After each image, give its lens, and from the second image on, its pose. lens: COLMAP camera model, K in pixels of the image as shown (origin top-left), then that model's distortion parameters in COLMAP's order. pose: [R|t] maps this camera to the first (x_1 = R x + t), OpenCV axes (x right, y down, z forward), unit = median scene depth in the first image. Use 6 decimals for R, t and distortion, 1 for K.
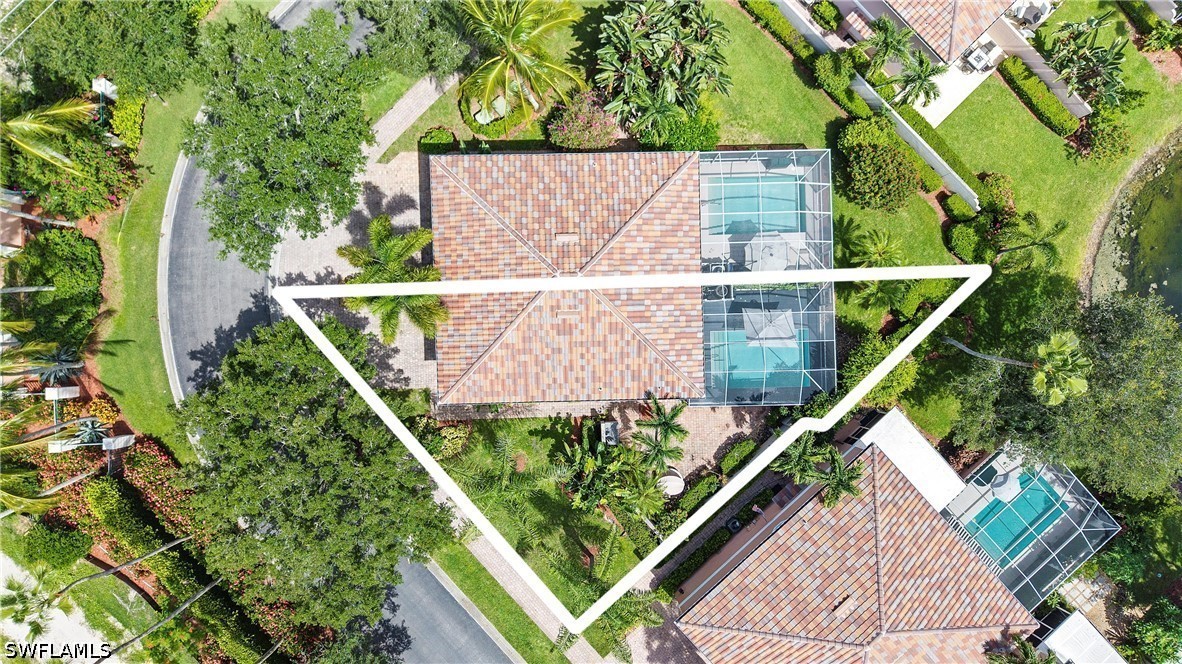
lens RADIAL K [[811.9, 0, 591.0], [0, 811.9, 332.0], [0, 0, 1]] dist [-0.002731, -0.002058]
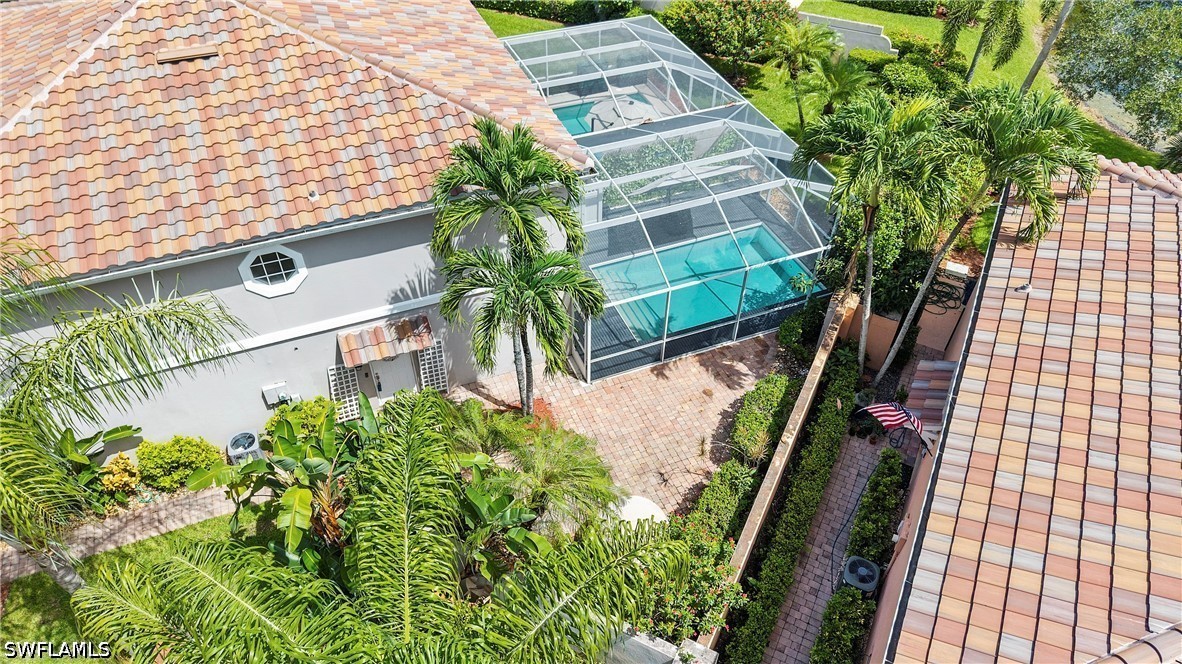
lens RADIAL K [[811.9, 0, 591.0], [0, 811.9, 332.0], [0, 0, 1]] dist [-0.002731, -0.002058]
pose [[0.935082, -0.257181, 0.243883, 0.023879], [0.354354, 0.692666, -0.628209, 0.381703], [-0.007366, 0.673848, 0.738833, 0.779904]]
